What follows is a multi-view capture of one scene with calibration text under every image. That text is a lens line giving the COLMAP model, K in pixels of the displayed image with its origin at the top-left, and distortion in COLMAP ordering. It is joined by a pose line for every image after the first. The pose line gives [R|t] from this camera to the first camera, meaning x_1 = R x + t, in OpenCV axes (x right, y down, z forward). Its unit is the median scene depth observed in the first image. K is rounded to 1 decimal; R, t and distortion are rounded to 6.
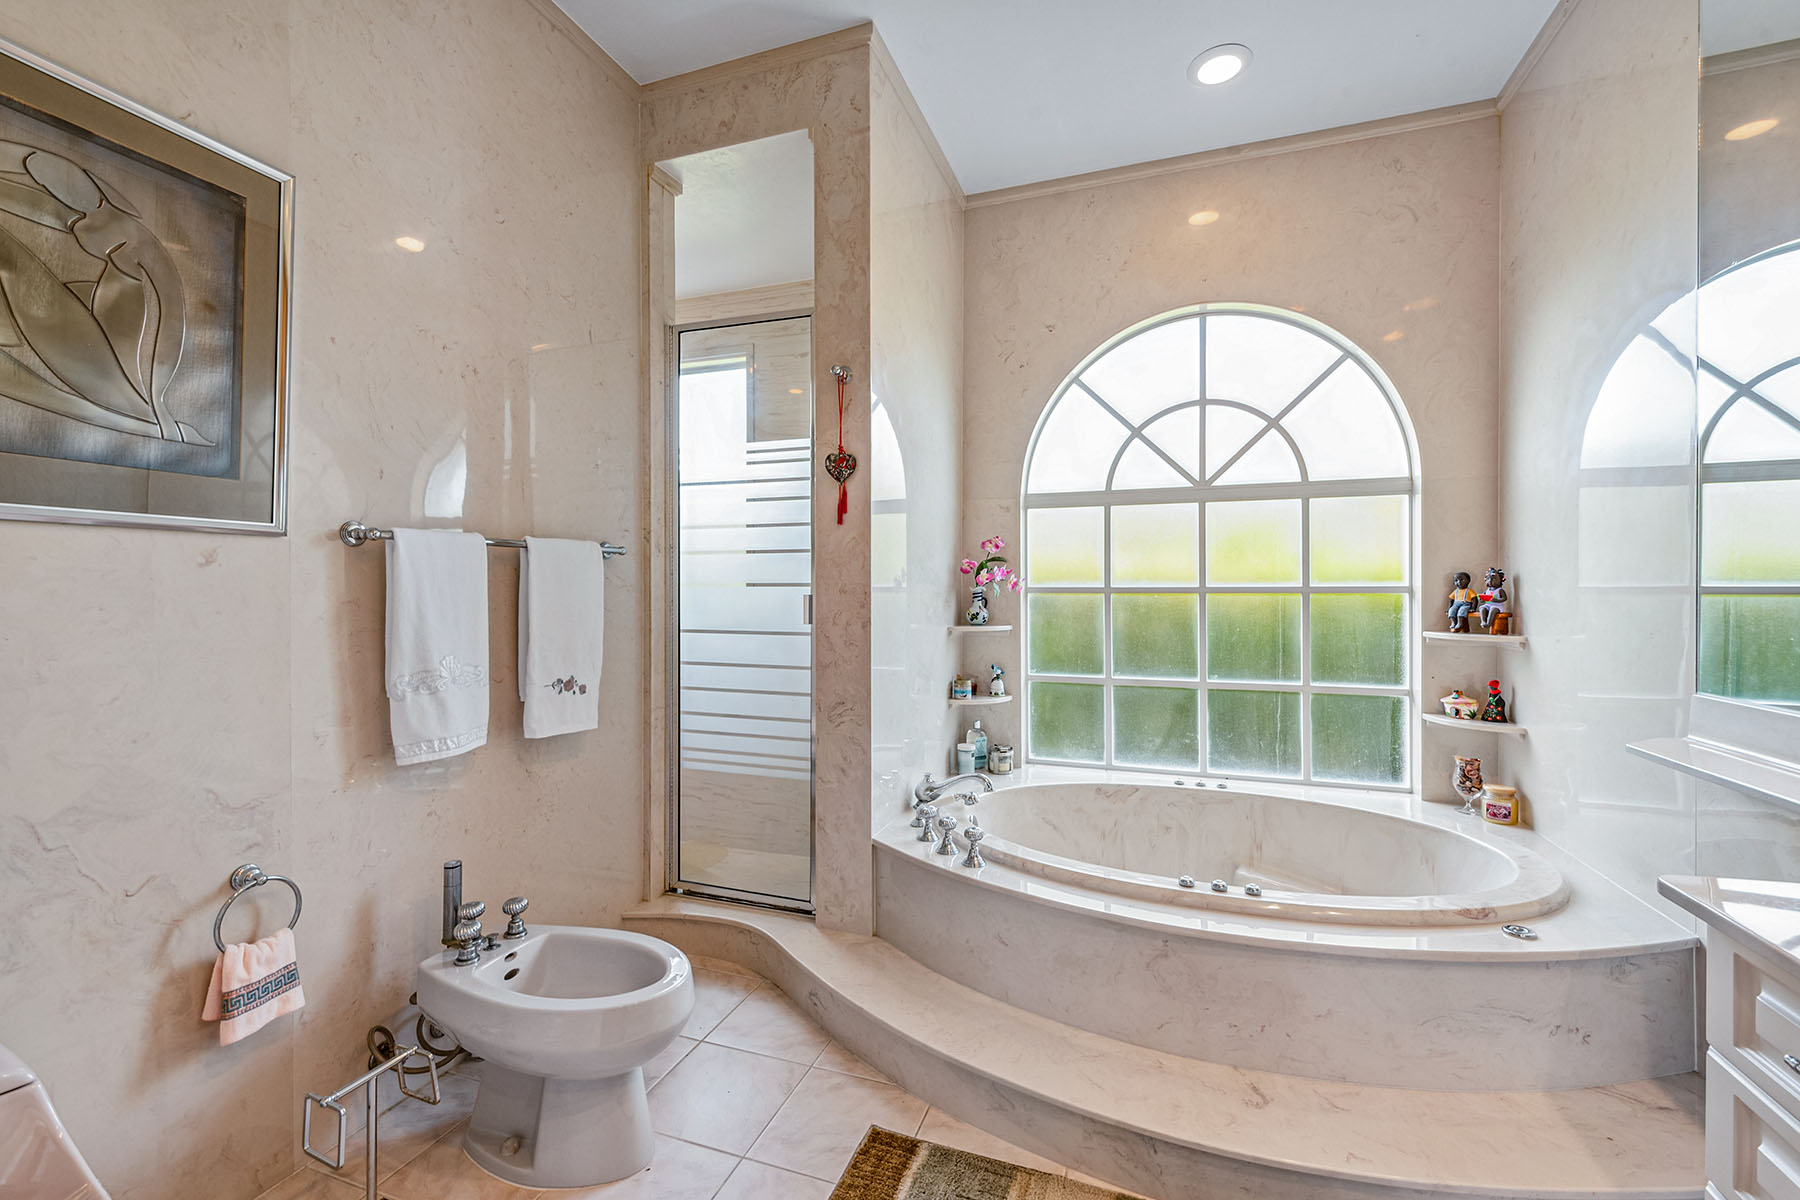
lens RADIAL K [[741.1, 0, 901.9], [0, 741.1, 592.9], [0, 0, 1]] dist [0.006126, -0.002045]
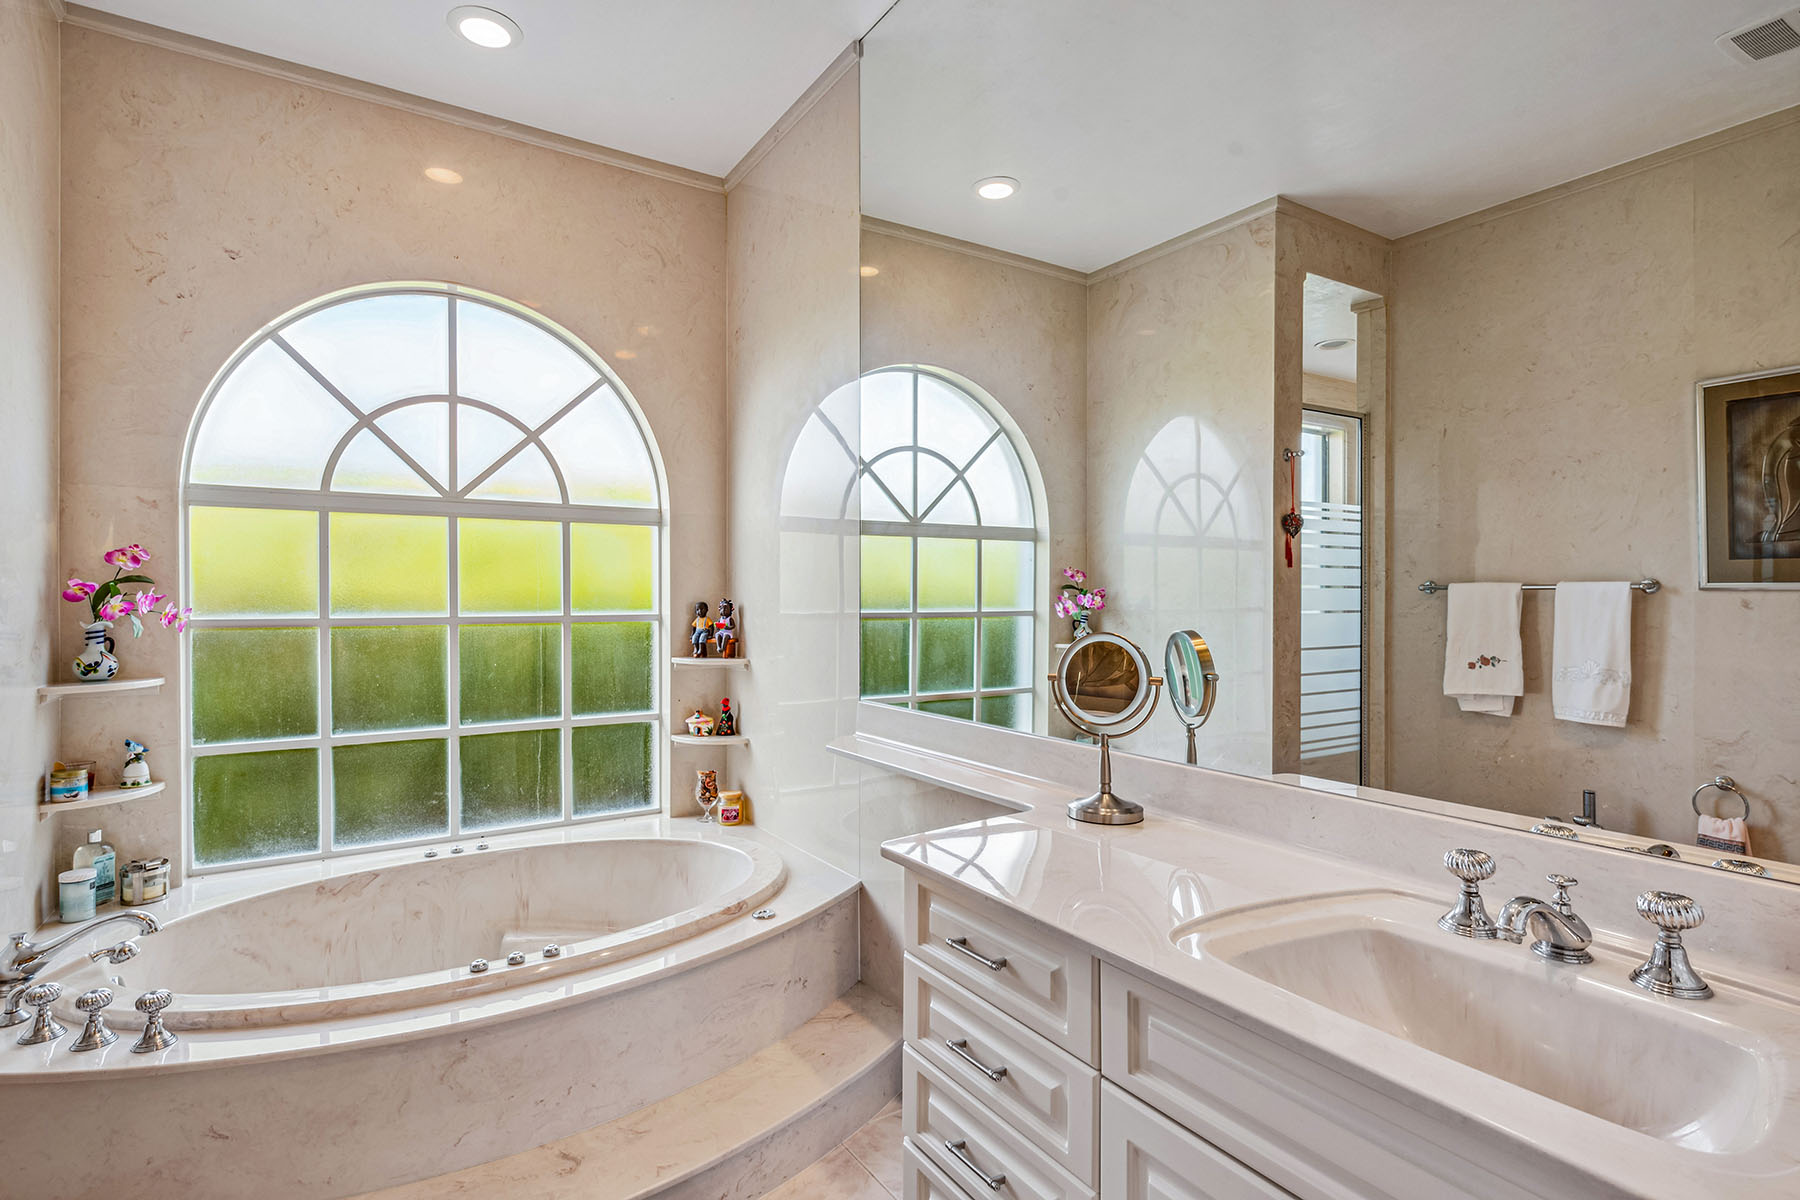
lens RADIAL K [[896.2, 0, 894.4], [0, 896.2, 600.5], [0, 0, 1]] dist [0.004810, -0.002408]
pose [[0.610932, -0.005004, 0.791667, -0.105544], [0.004533, 0.999986, 0.002823, -0.029816], [-0.791670, 0.001865, 0.610946, -0.025872]]
